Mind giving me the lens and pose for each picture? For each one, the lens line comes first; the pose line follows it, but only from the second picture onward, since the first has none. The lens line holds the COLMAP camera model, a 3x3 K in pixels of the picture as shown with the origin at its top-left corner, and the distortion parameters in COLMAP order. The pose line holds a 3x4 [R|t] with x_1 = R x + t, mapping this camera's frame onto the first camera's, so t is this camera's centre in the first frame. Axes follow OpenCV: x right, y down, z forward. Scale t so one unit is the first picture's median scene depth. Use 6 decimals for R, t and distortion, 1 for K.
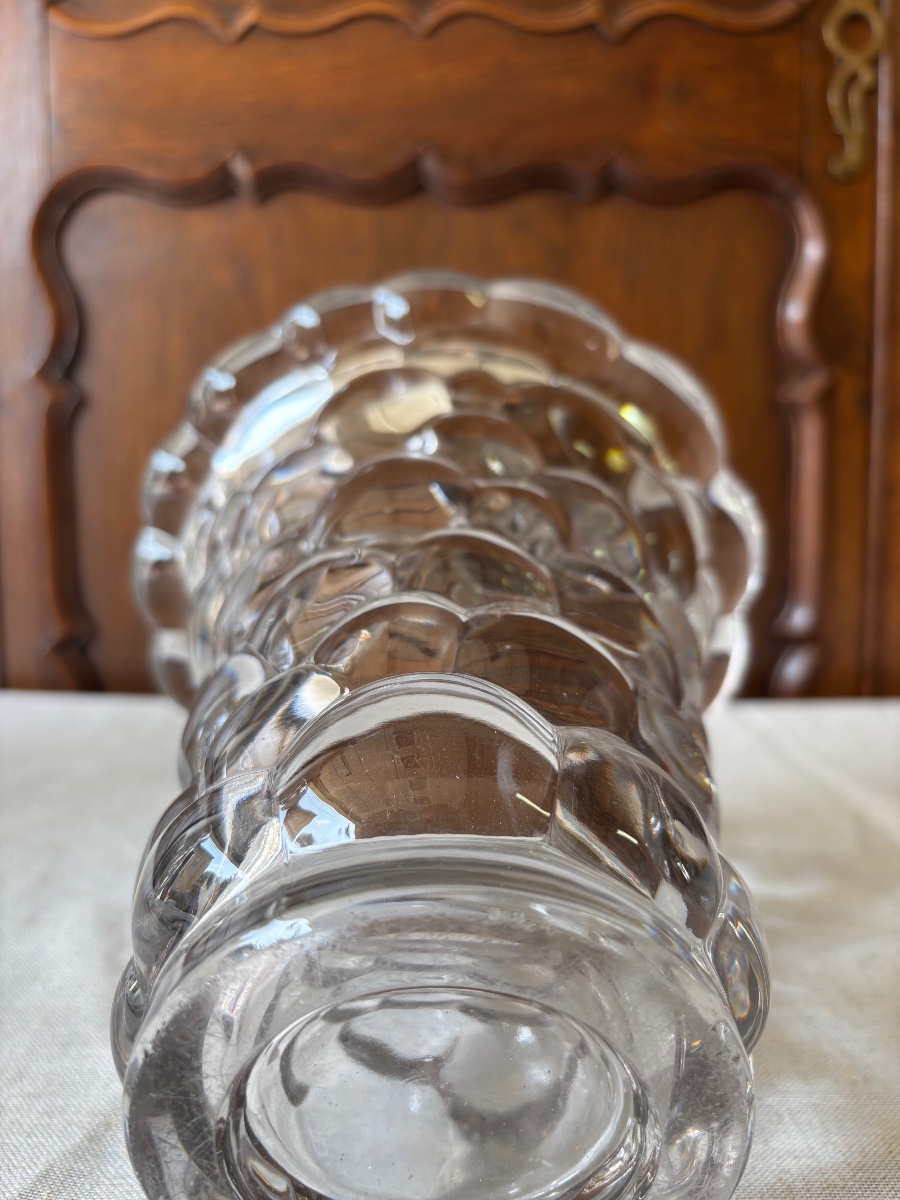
lens RADIAL K [[917.1, 0, 450.0], [0, 917.1, 600.0], [0, 0, 1]] dist [0.012786, 0.006955]
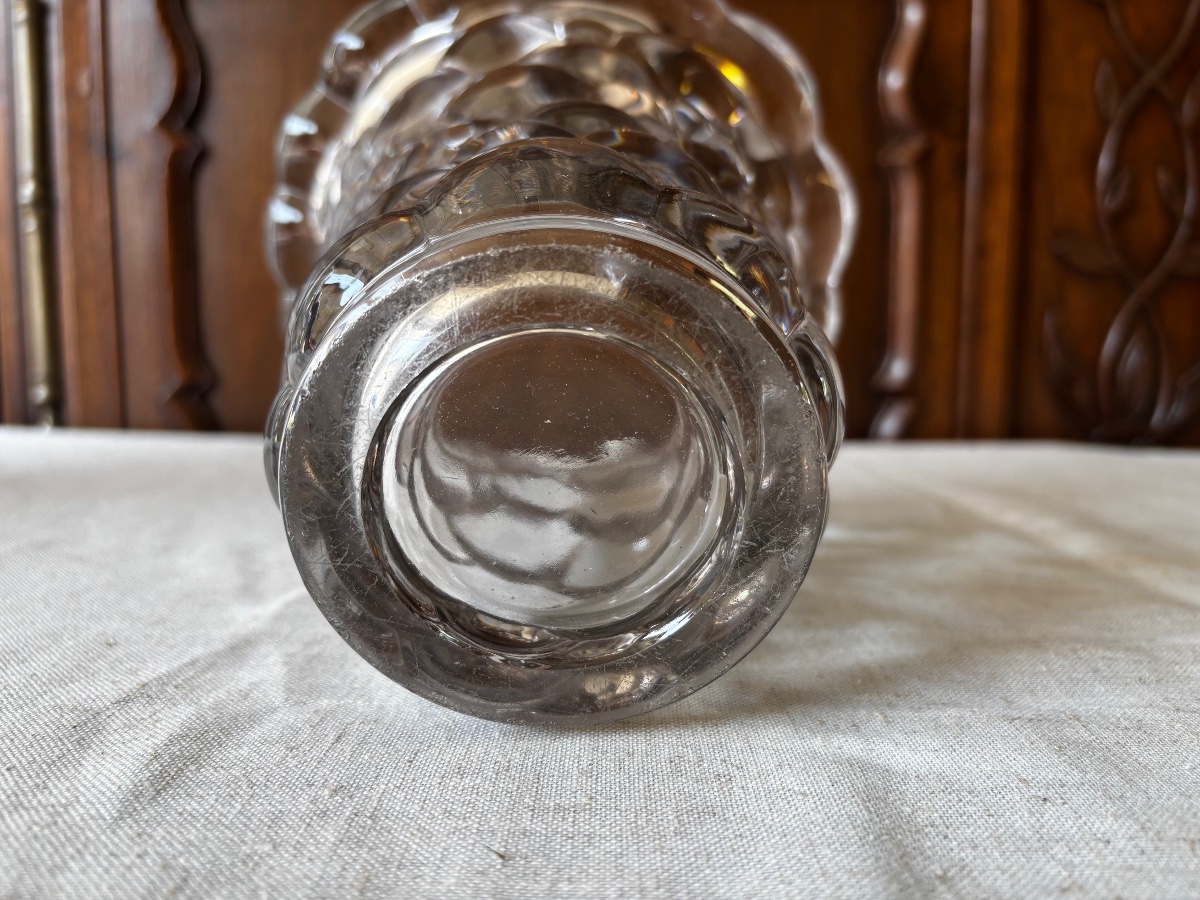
lens RADIAL K [[917.1, 0, 600.0], [0, 917.1, 450.0], [0, 0, 1]] dist [0.012786, 0.006955]
pose [[0.999182, 0.006562, 0.039915, -0.001176], [-0.006279, 0.999954, -0.007220, 0.203376], [-0.039960, 0.006963, 0.999177, -0.058845]]
